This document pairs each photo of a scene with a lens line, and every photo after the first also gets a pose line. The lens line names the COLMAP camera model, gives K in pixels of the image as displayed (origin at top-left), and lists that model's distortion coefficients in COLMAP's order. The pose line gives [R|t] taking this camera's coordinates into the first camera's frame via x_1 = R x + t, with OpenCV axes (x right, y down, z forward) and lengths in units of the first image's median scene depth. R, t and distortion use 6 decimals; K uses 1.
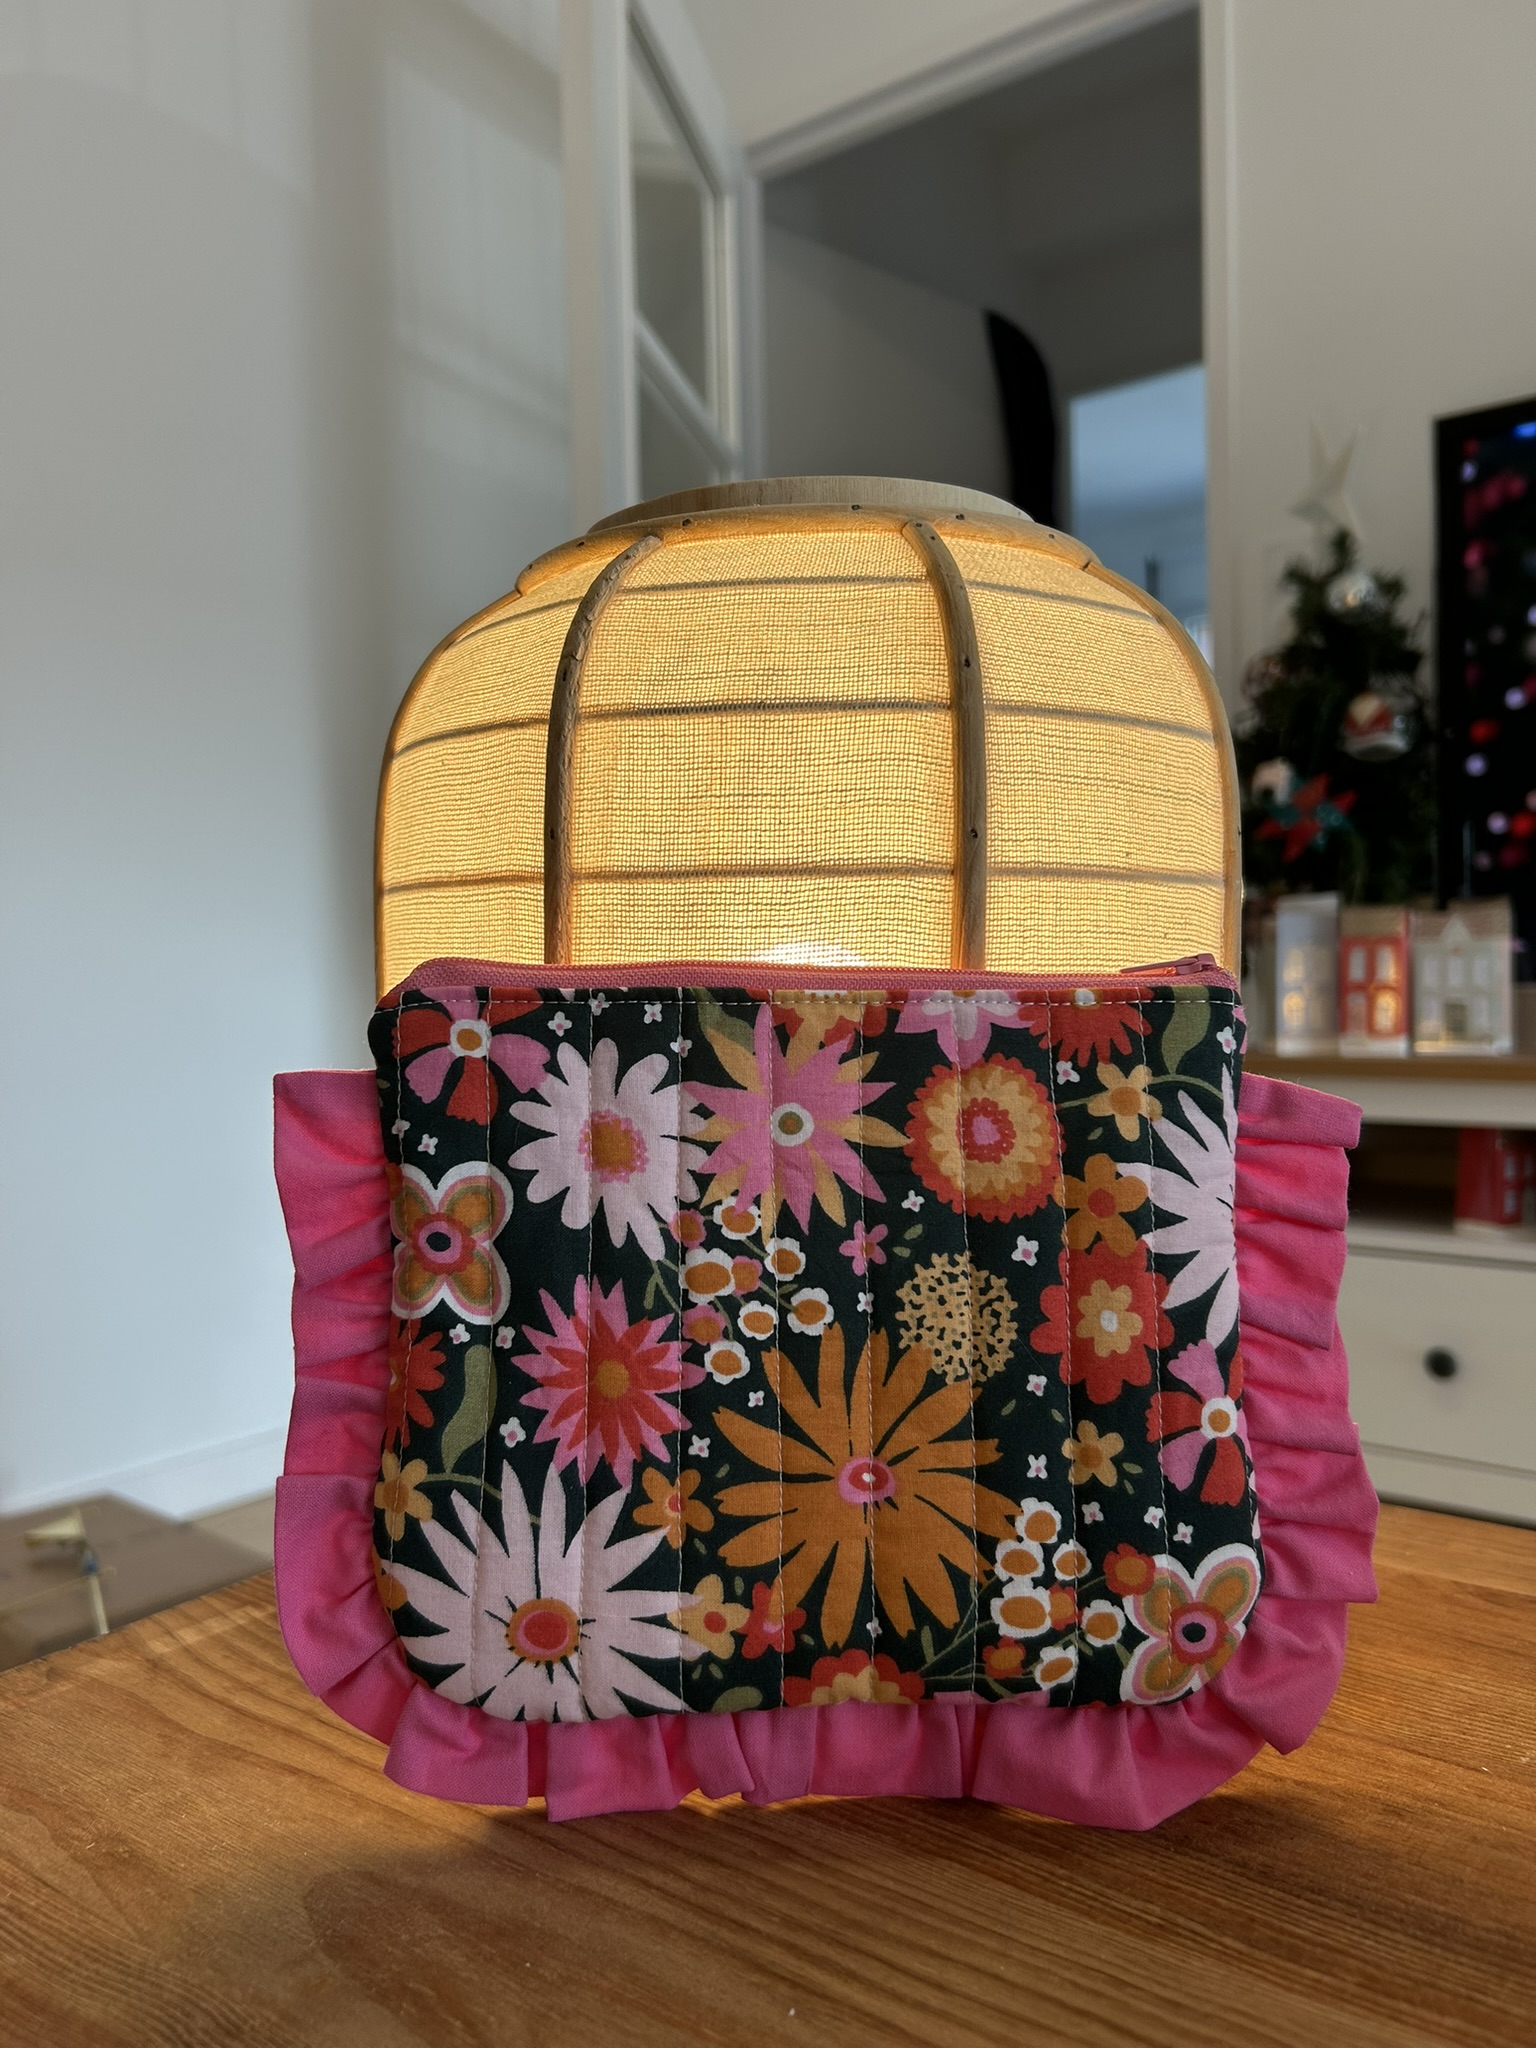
lens RADIAL K [[1615.1, 0, 755.4], [0, 1615.1, 1013.3], [0, 0, 1]] dist [0.015118, -0.036790]
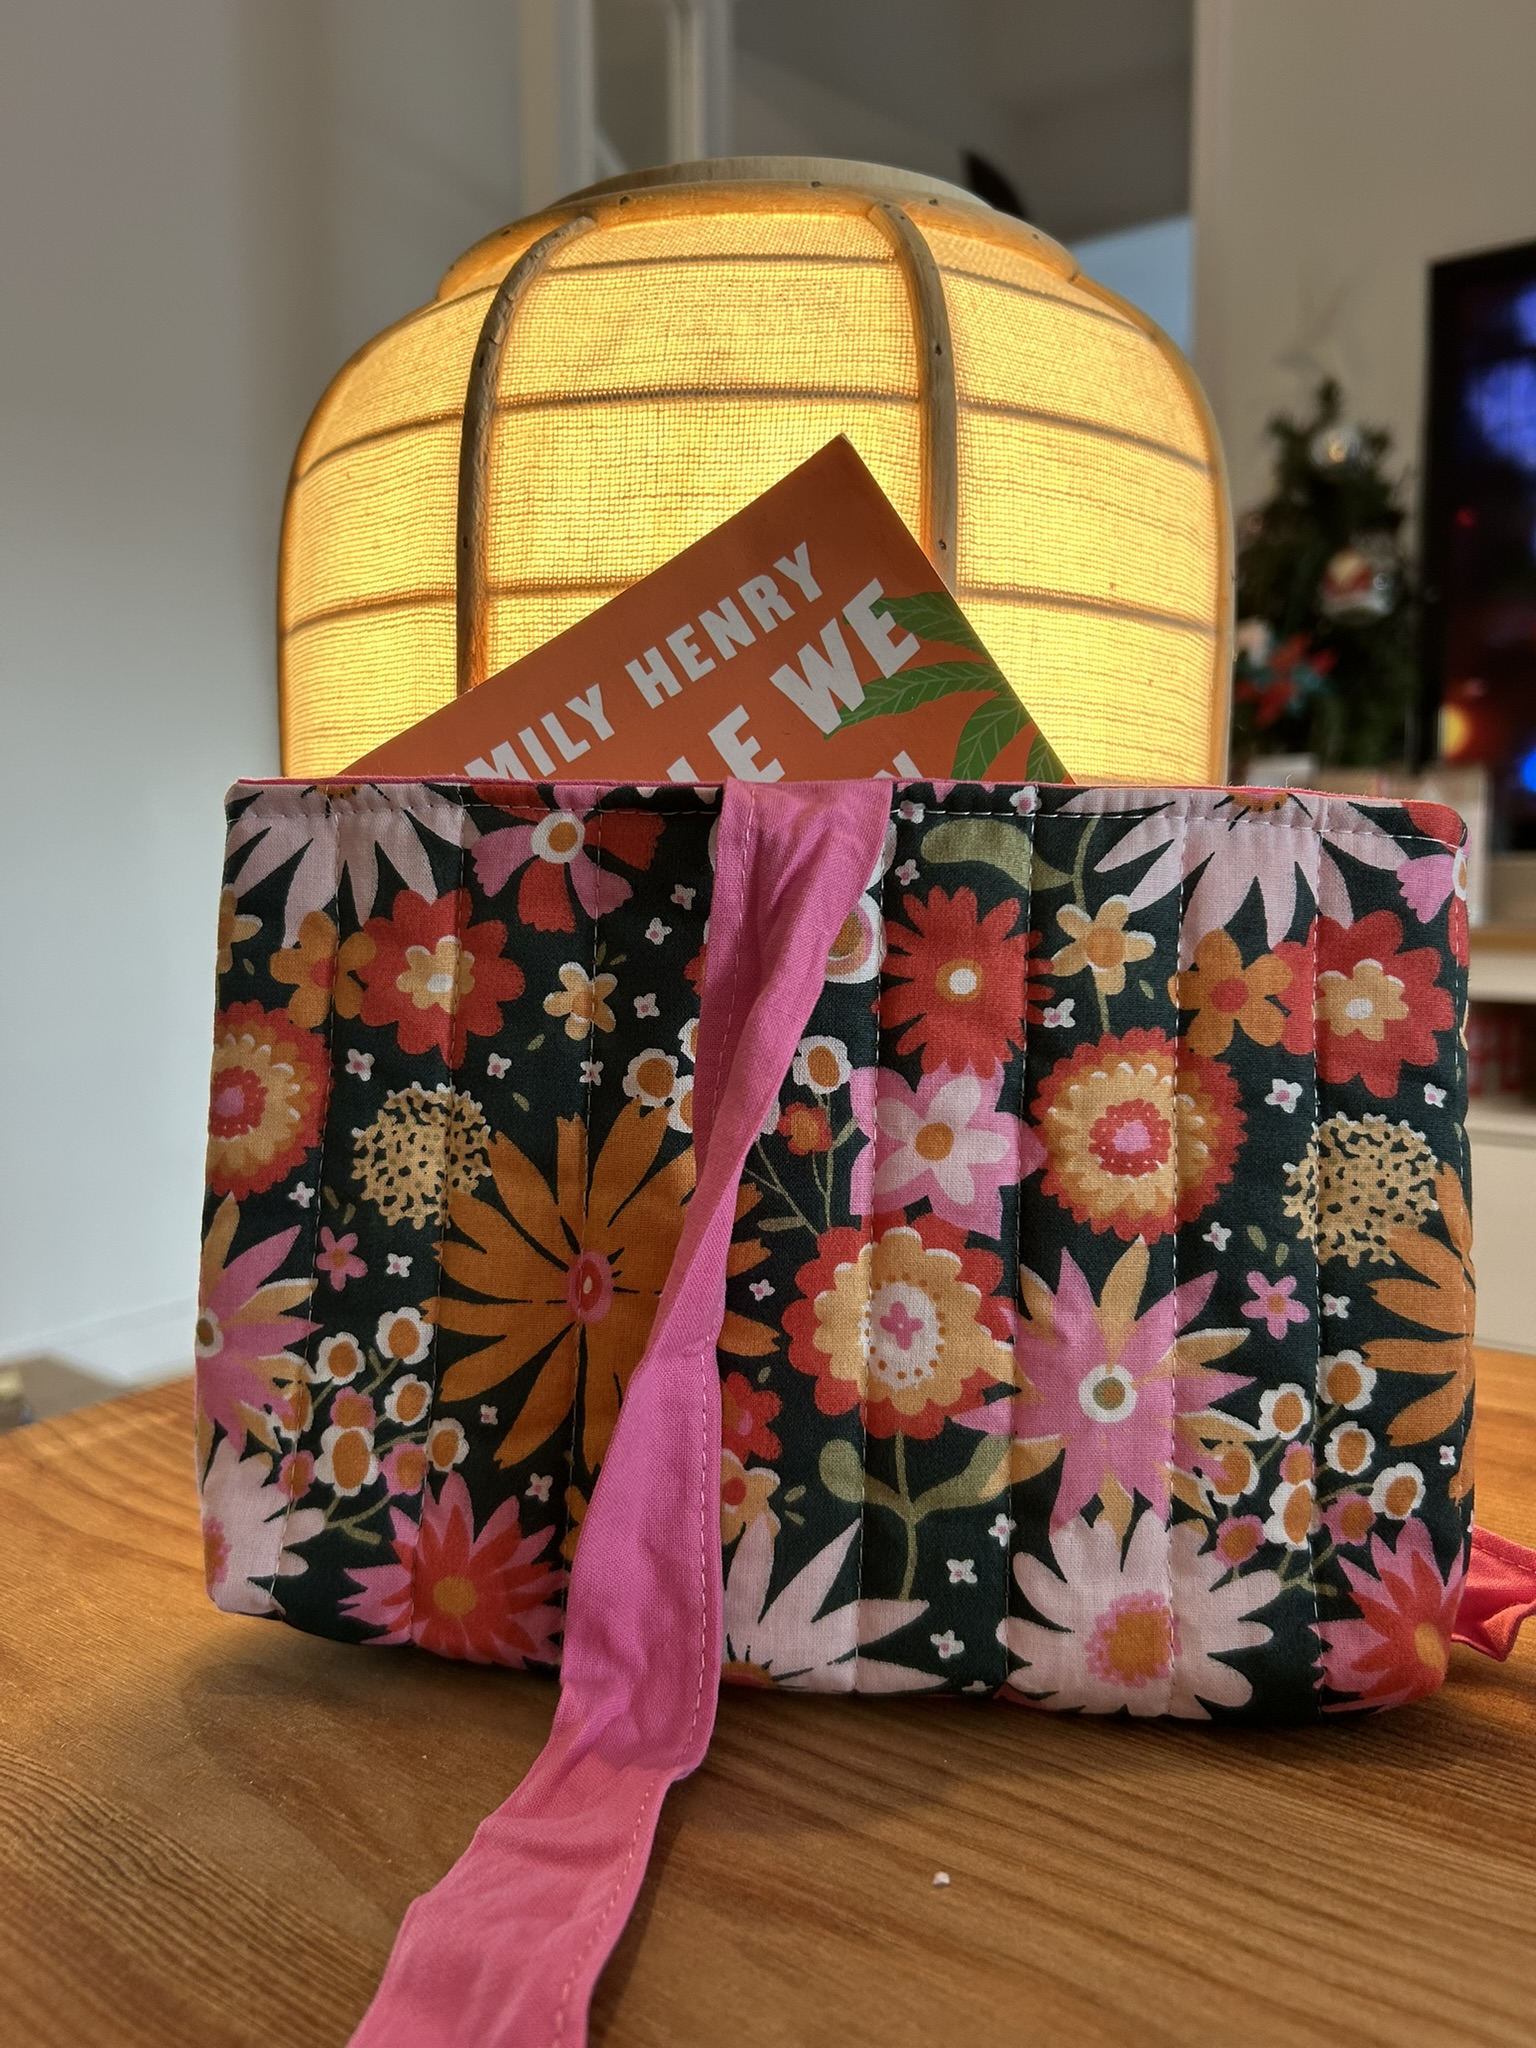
lens RADIAL K [[1615.1, 0, 751.6], [0, 1615.1, 1025.4], [0, 0, 1]] dist [0.015118, -0.036790]
pose [[0.999678, 0.012027, 0.022327, 0.013332], [-0.013630, 0.997234, 0.073064, 0.083559], [-0.021387, -0.073345, 0.997077, 0.091568]]
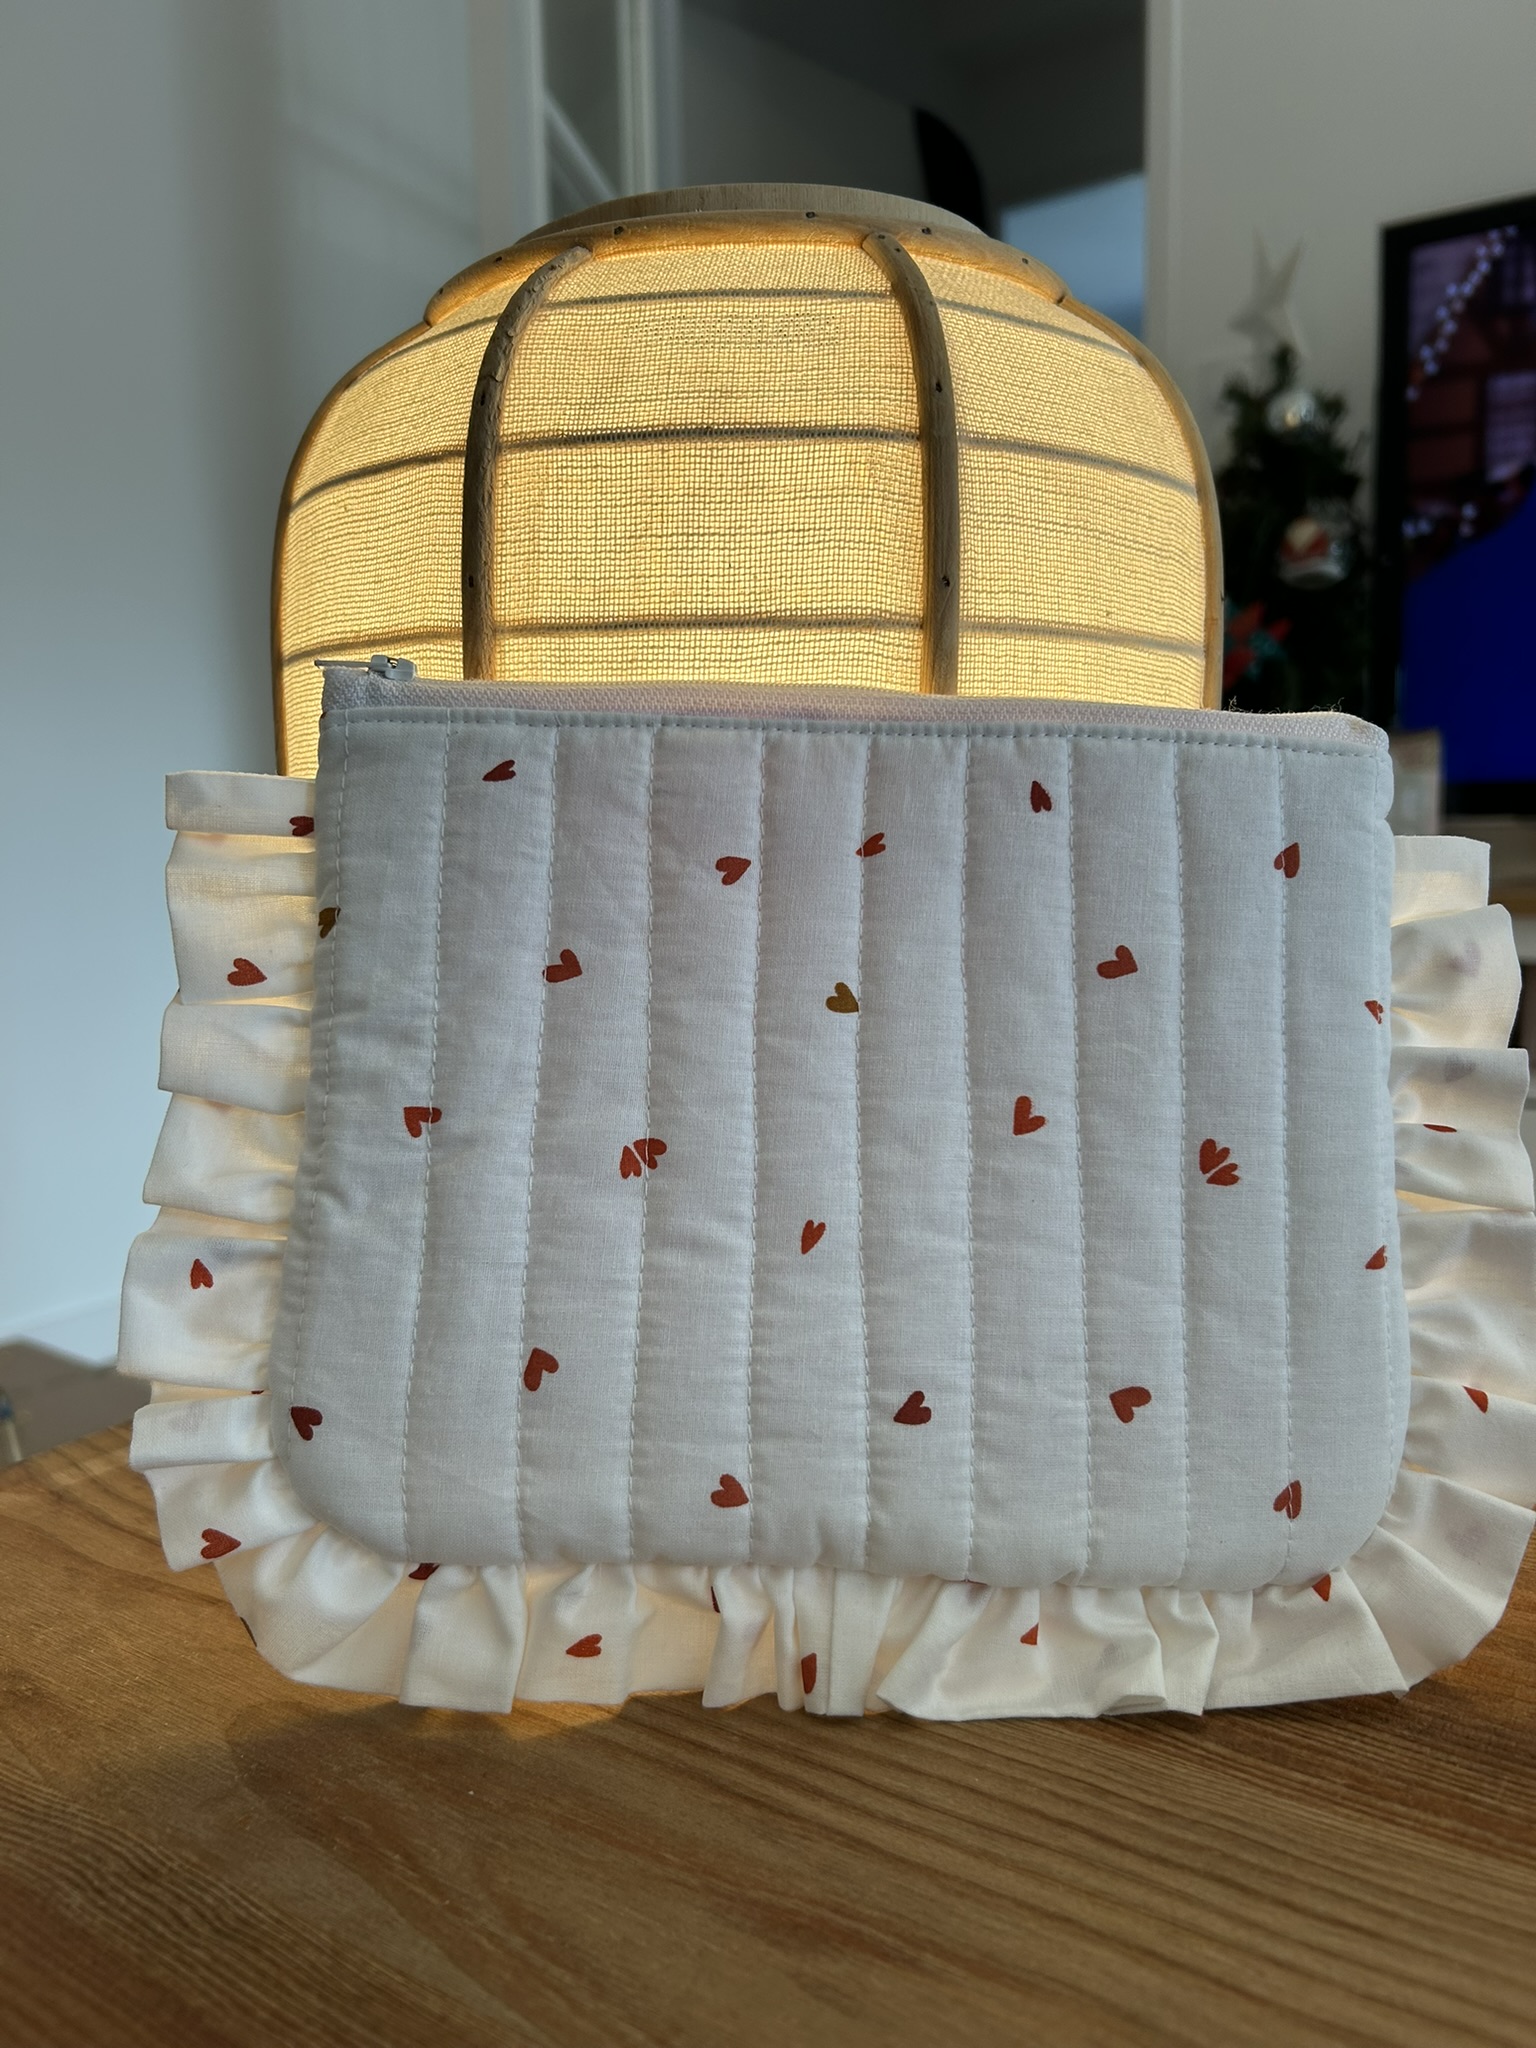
lens RADIAL K [[1615.1, 0, 762.1], [0, 1615.1, 1019.5], [0, 0, 1]] dist [0.015118, -0.036790]
pose [[0.998509, -0.006706, 0.054182, -0.015973], [0.001499, 0.995423, 0.095560, 0.042837], [-0.054575, -0.095337, 0.993948, 0.081655]]
